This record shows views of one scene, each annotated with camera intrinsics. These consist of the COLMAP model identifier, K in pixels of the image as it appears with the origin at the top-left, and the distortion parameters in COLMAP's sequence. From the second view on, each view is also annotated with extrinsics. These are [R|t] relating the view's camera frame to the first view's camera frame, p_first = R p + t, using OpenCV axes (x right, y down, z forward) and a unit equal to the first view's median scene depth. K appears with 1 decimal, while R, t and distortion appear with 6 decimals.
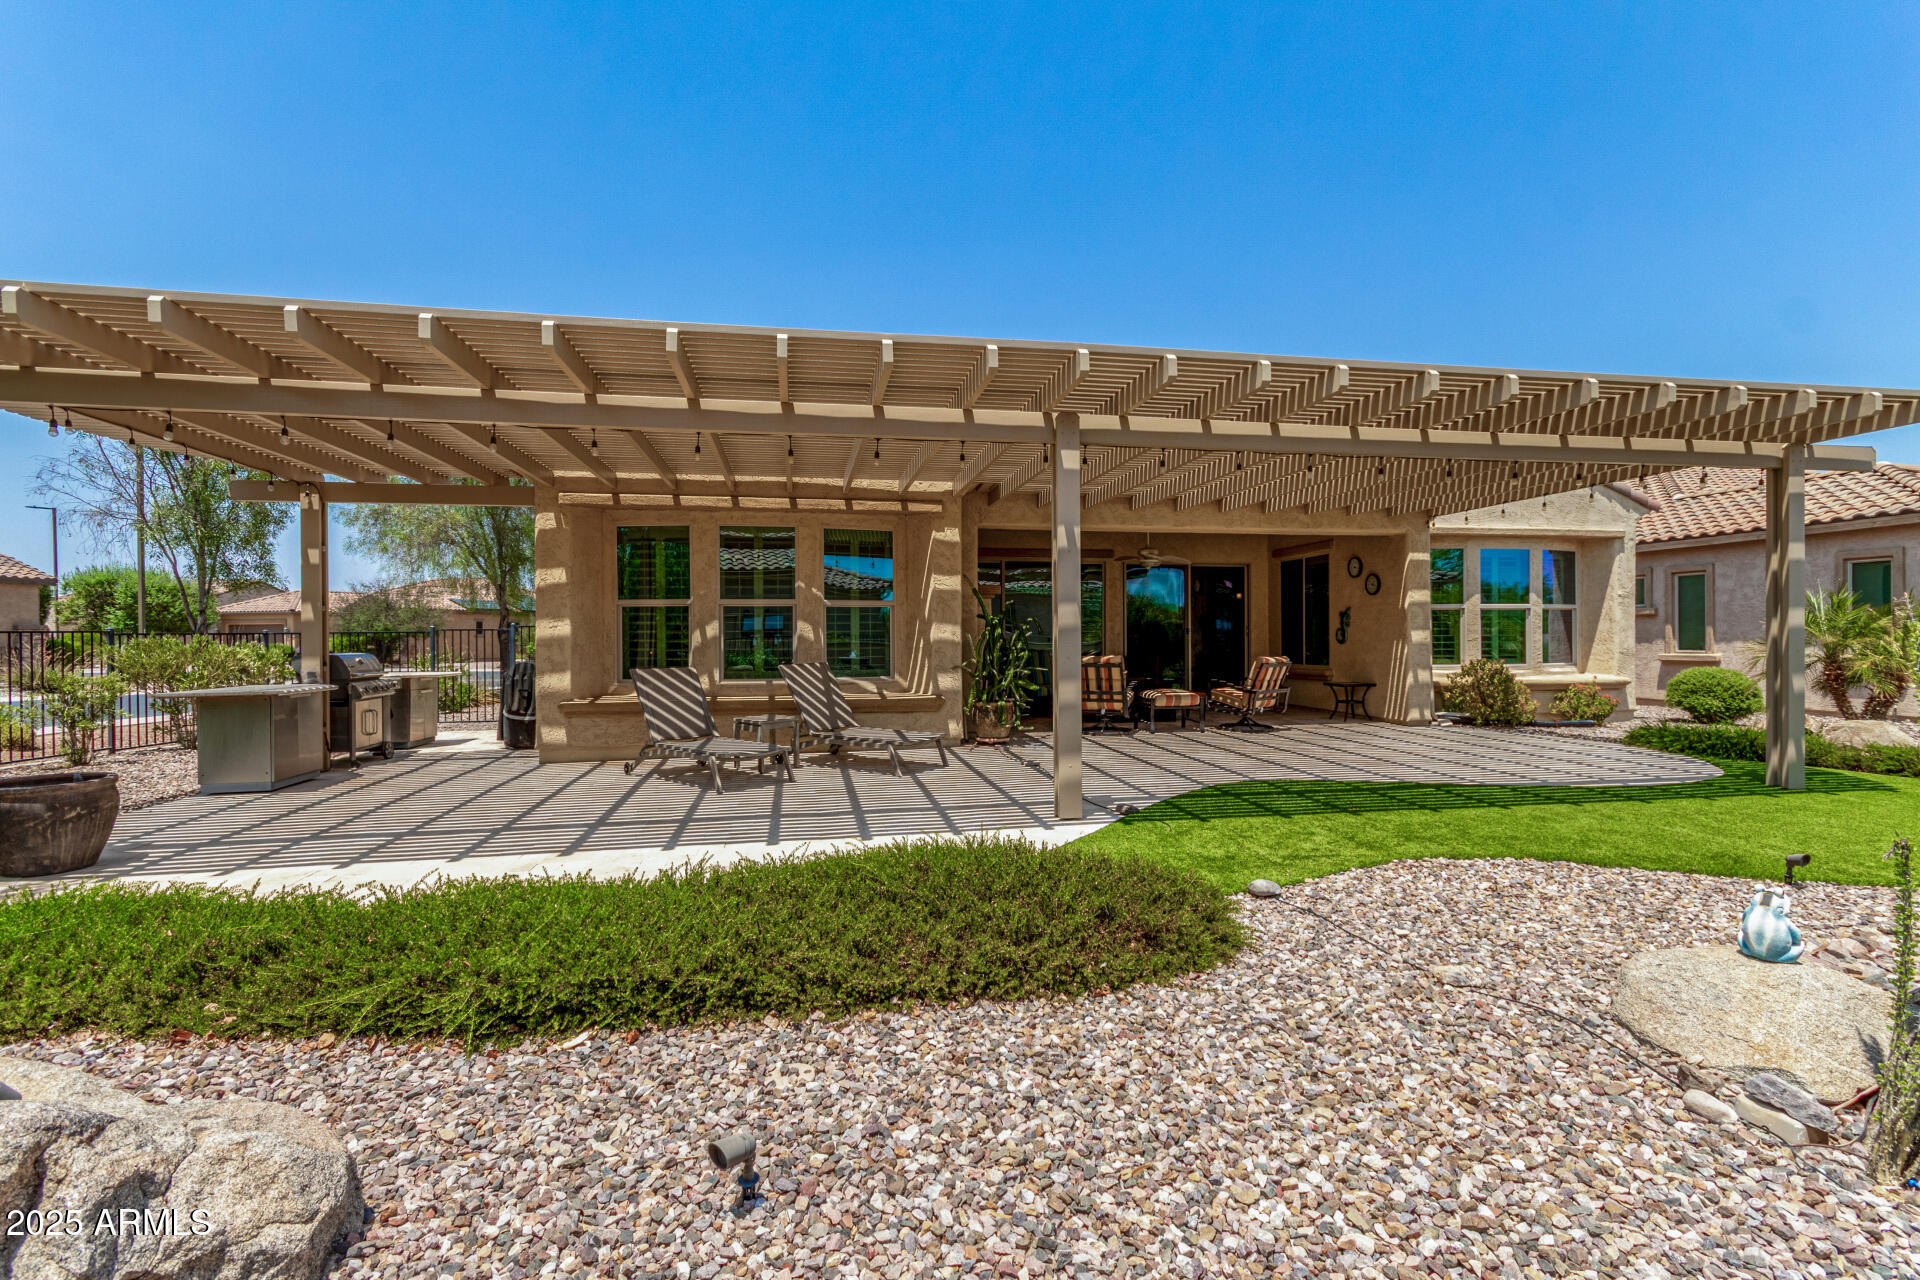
lens RADIAL K [[883.3, 0, 980.0], [0, 883.3, 636.0], [0, 0, 1]] dist [0.004395, 0.000295]
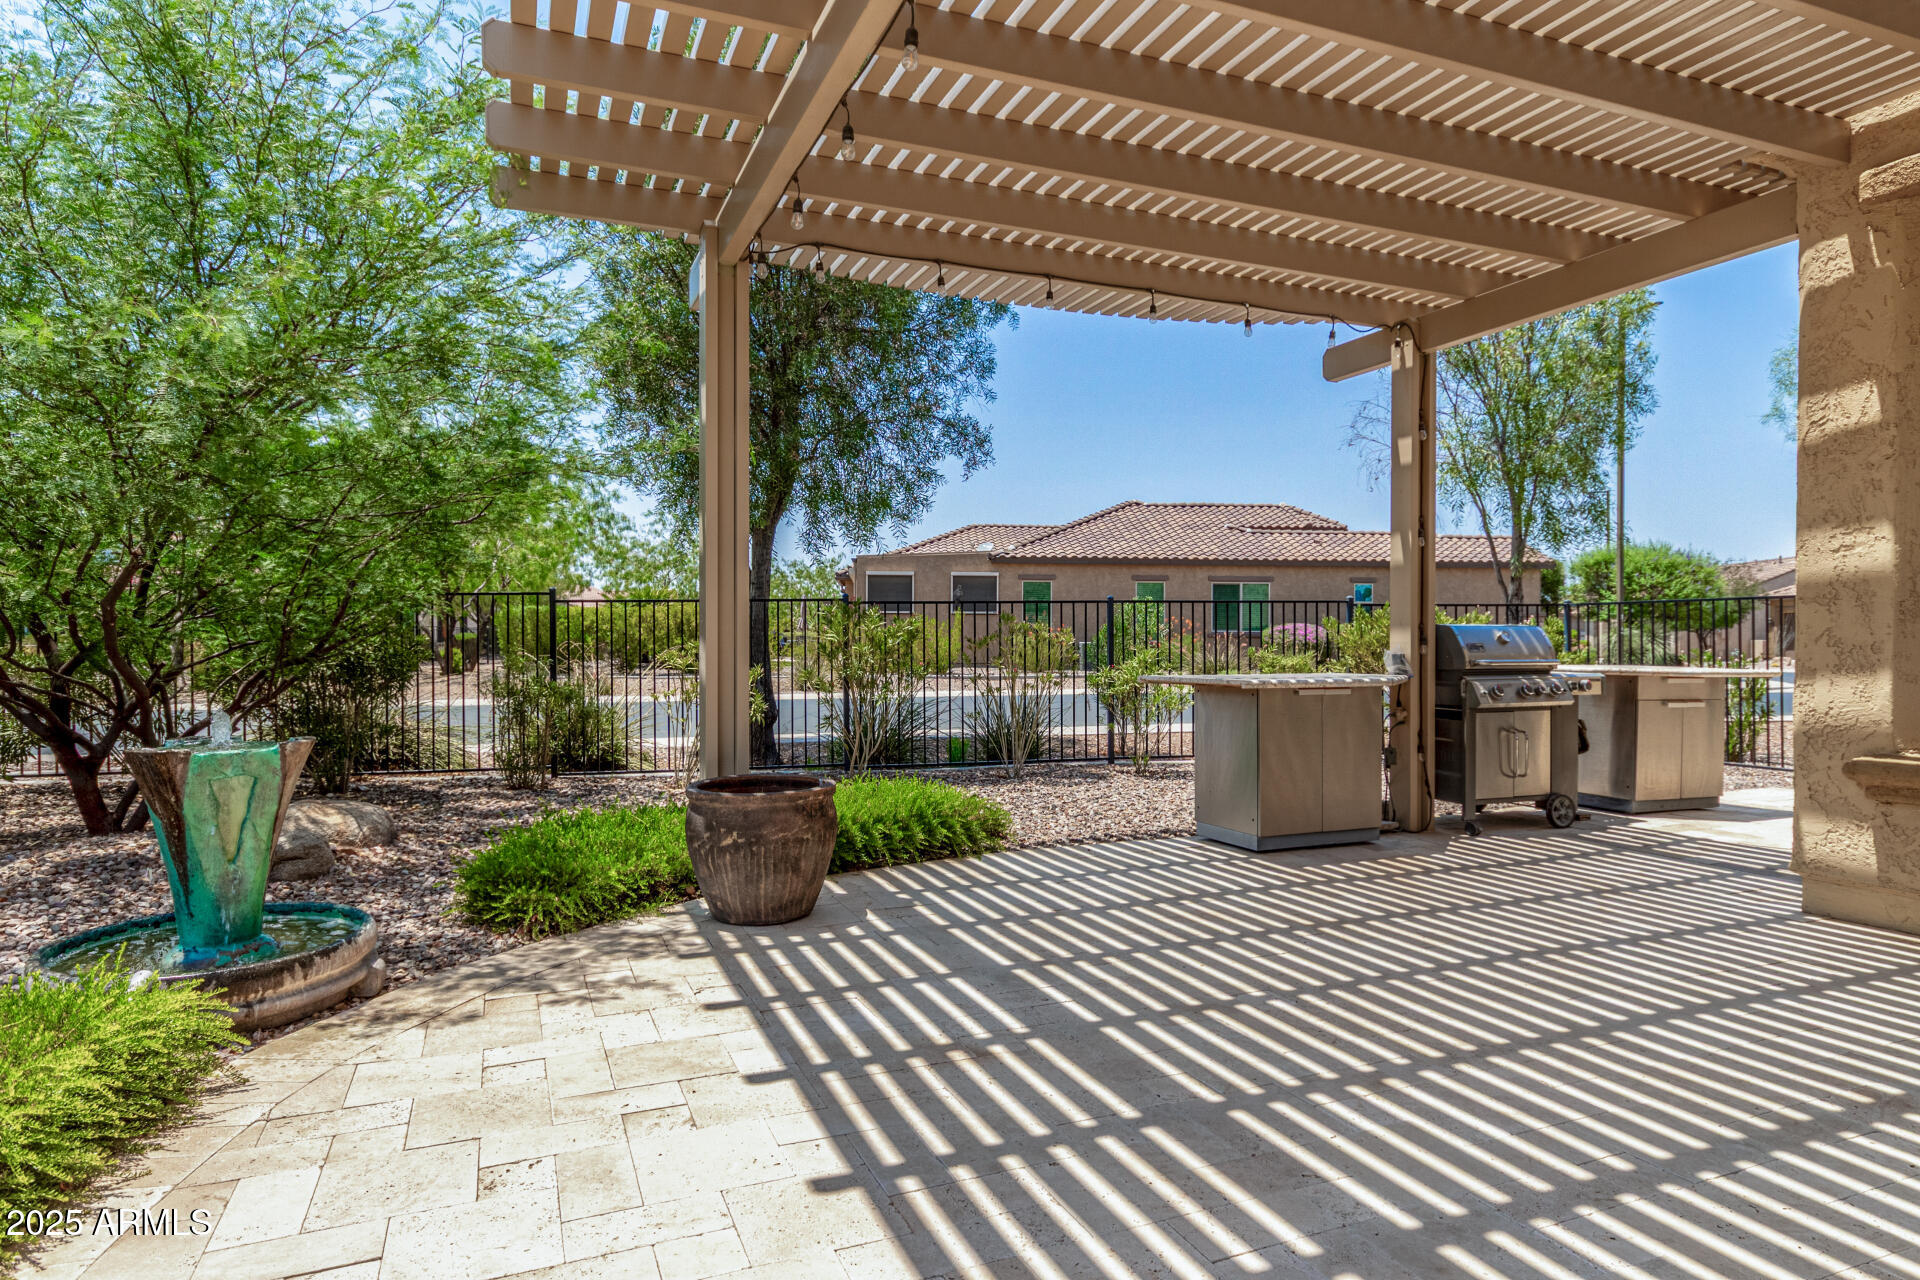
lens RADIAL K [[1113.1, 0, 960.0], [0, 1113.1, 640.0], [0, 0, 1]] dist [-0.003330, 0.001567]
pose [[0.192330, 0.009019, -0.981289, -0.091773], [-0.001645, 0.999959, 0.008868, 0.022160], [0.981329, -0.000091, 0.192338, 0.502365]]
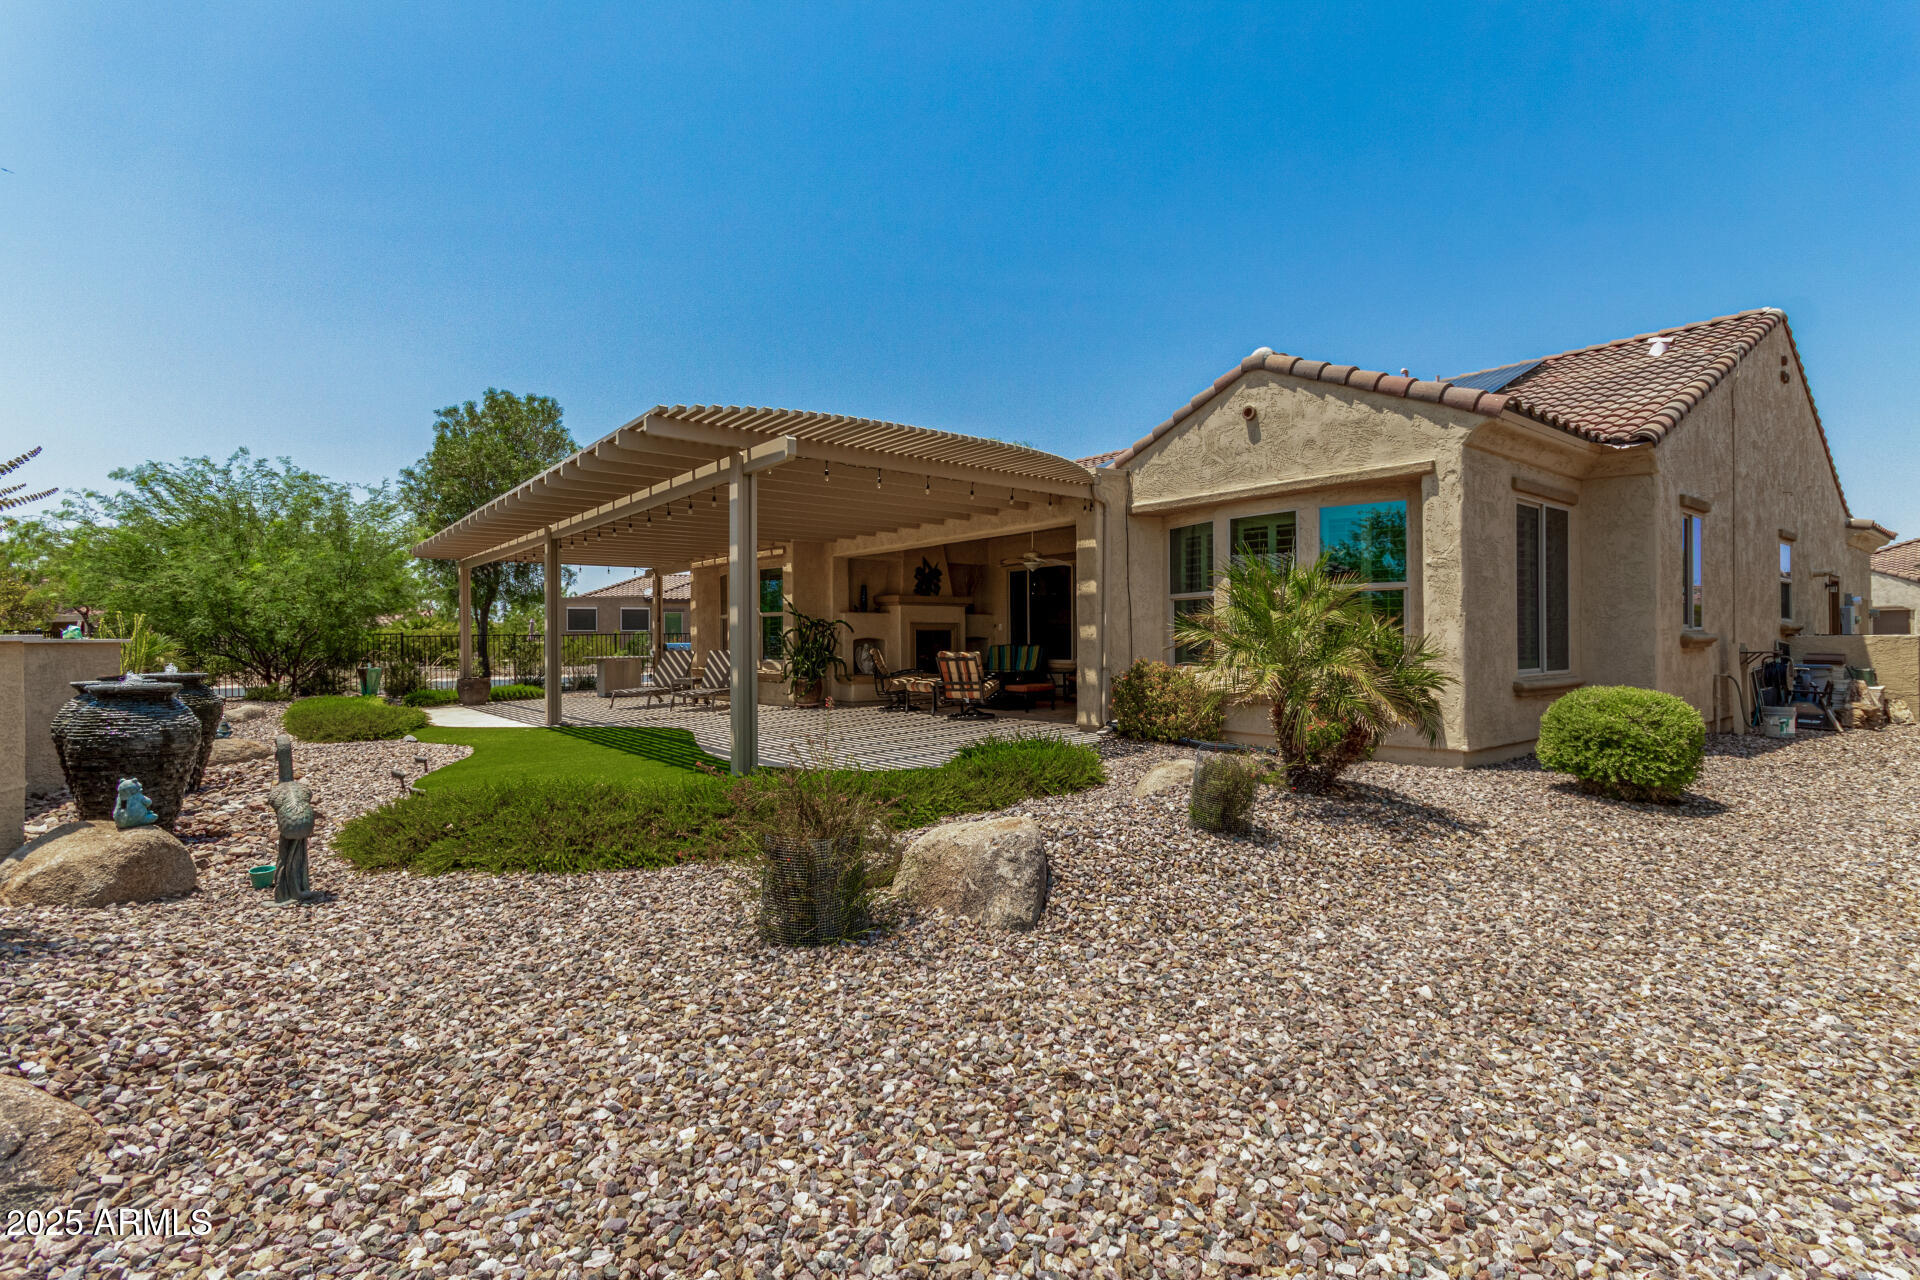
lens RADIAL K [[893.7, 0, 965.0], [0, 893.7, 648.5], [0, 0, 1]] dist [0.002078, 0.000583]
pose [[0.475225, 0.008252, -0.879826, 1.411598], [0.008465, 0.999867, 0.013950, 0.002353], [0.879824, -0.014077, 0.475092, 0.513574]]
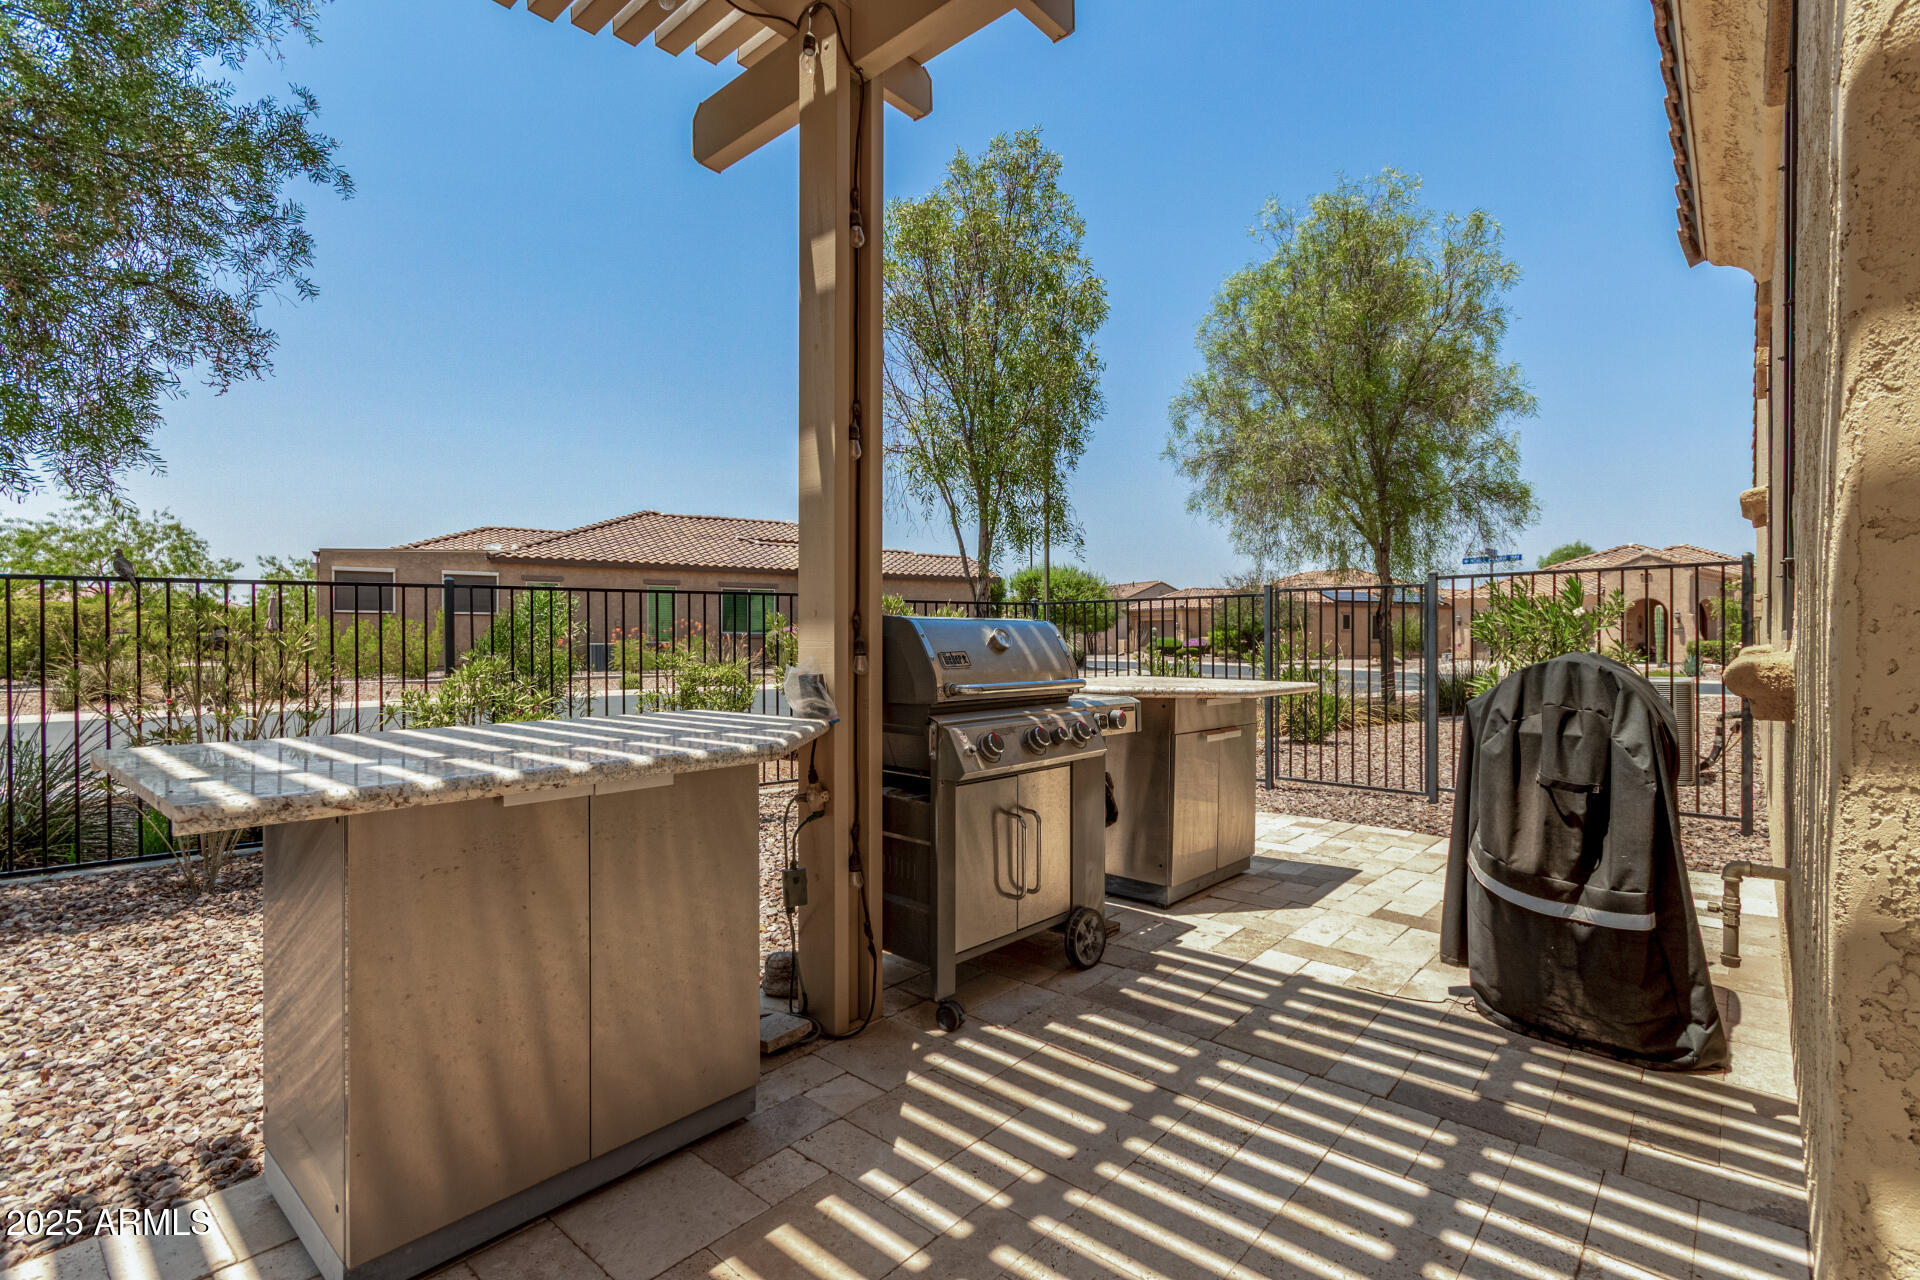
lens RADIAL K [[893.7, 0, 965.0], [0, 893.7, 648.5], [0, 0, 1]] dist [0.002078, 0.000583]
pose [[0.608081, 0.015039, -0.793732, -0.430857], [-0.002889, 0.999856, 0.016730, 0.023802], [0.793870, -0.007880, 0.608037, 0.744002]]
